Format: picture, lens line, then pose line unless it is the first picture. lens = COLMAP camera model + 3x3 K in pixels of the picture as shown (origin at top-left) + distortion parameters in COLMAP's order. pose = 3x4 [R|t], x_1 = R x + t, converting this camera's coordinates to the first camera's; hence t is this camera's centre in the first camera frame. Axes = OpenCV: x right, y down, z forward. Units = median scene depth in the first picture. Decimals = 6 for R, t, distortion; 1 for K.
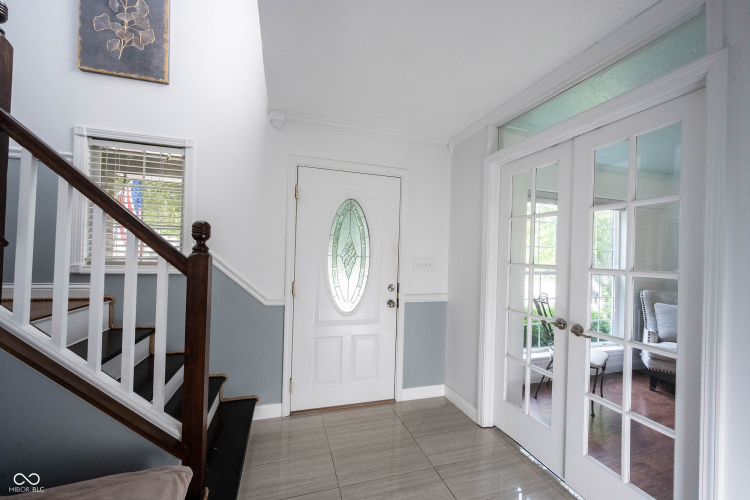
lens RADIAL K [[297.1, 0, 372.7], [0, 297.1, 252.4], [0, 0, 1]] dist [0.001623, 0.000176]
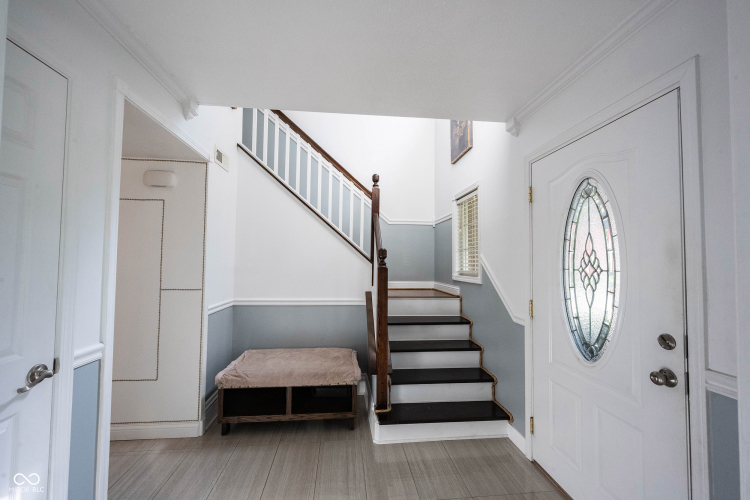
lens RADIAL K [[297.1, 0, 370.7], [0, 297.1, 250.4], [0, 0, 1]] dist [0.001623, 0.000176]
pose [[-0.198452, -0.068459, -0.977717, 0.764369], [-0.004324, 0.997609, -0.068974, 0.019517], [0.980101, -0.009461, -0.198273, 0.837226]]
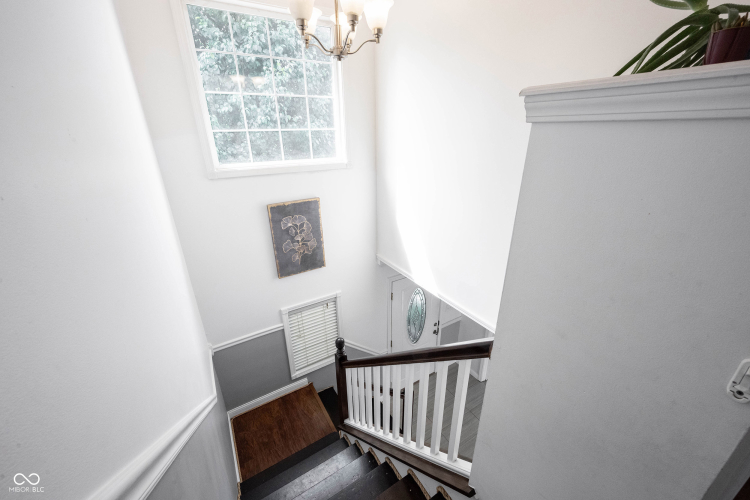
lens RADIAL K [[297.1, 0, 375.4], [0, 297.1, 251.4], [0, 0, 1]] dist [0.001623, 0.000176]
pose [[0.968037, -0.129207, 0.214963, -0.774428], [0.035028, 0.918338, 0.394244, -1.260480], [-0.248348, -0.374113, 0.893512, -0.413952]]
